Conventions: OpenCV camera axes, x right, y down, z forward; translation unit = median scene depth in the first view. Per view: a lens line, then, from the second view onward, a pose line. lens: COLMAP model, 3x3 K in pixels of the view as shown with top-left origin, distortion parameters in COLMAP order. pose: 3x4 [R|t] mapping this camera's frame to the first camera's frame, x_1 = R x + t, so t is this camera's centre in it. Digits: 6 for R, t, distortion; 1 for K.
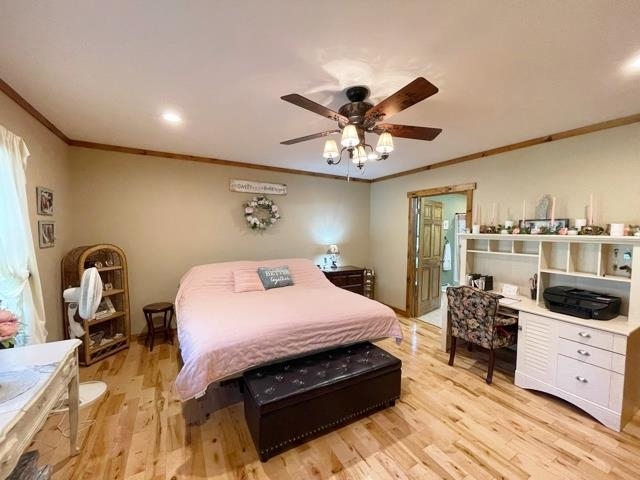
lens RADIAL K [[258.4, 0, 318.1], [0, 258.4, 243.3], [0, 0, 1]] dist [0.000243, 0.000430]
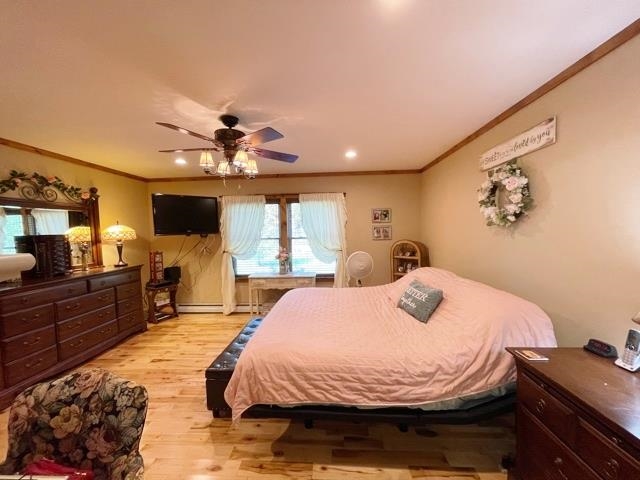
lens RADIAL K [[258.4, 0, 318.1], [0, 258.4, 243.3], [0, 0, 1]] dist [0.000243, 0.000430]
pose [[-0.531994, 0.042196, -0.845696, 0.486862], [-0.025959, 0.997475, 0.066098, -0.044590], [0.846350, 0.057117, -0.529556, 1.002406]]
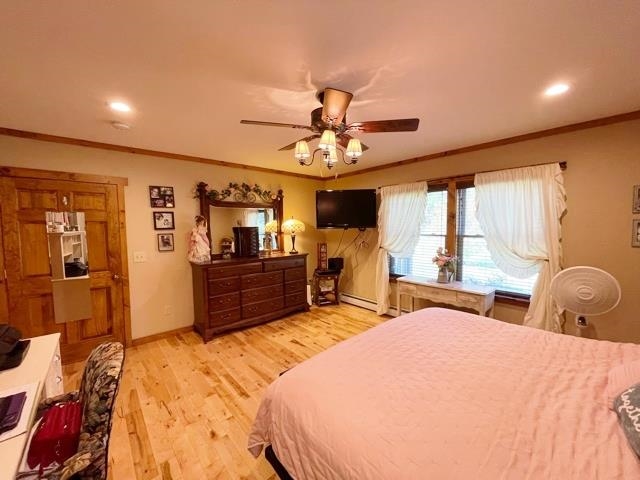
lens RADIAL K [[258.4, 0, 318.1], [0, 258.4, 243.3], [0, 0, 1]] dist [0.000243, 0.000430]
pose [[-0.977469, 0.012015, -0.210739, 0.205648], [-0.012421, 0.993374, 0.114250, -0.056088], [0.210715, 0.114293, -0.970843, 1.021271]]
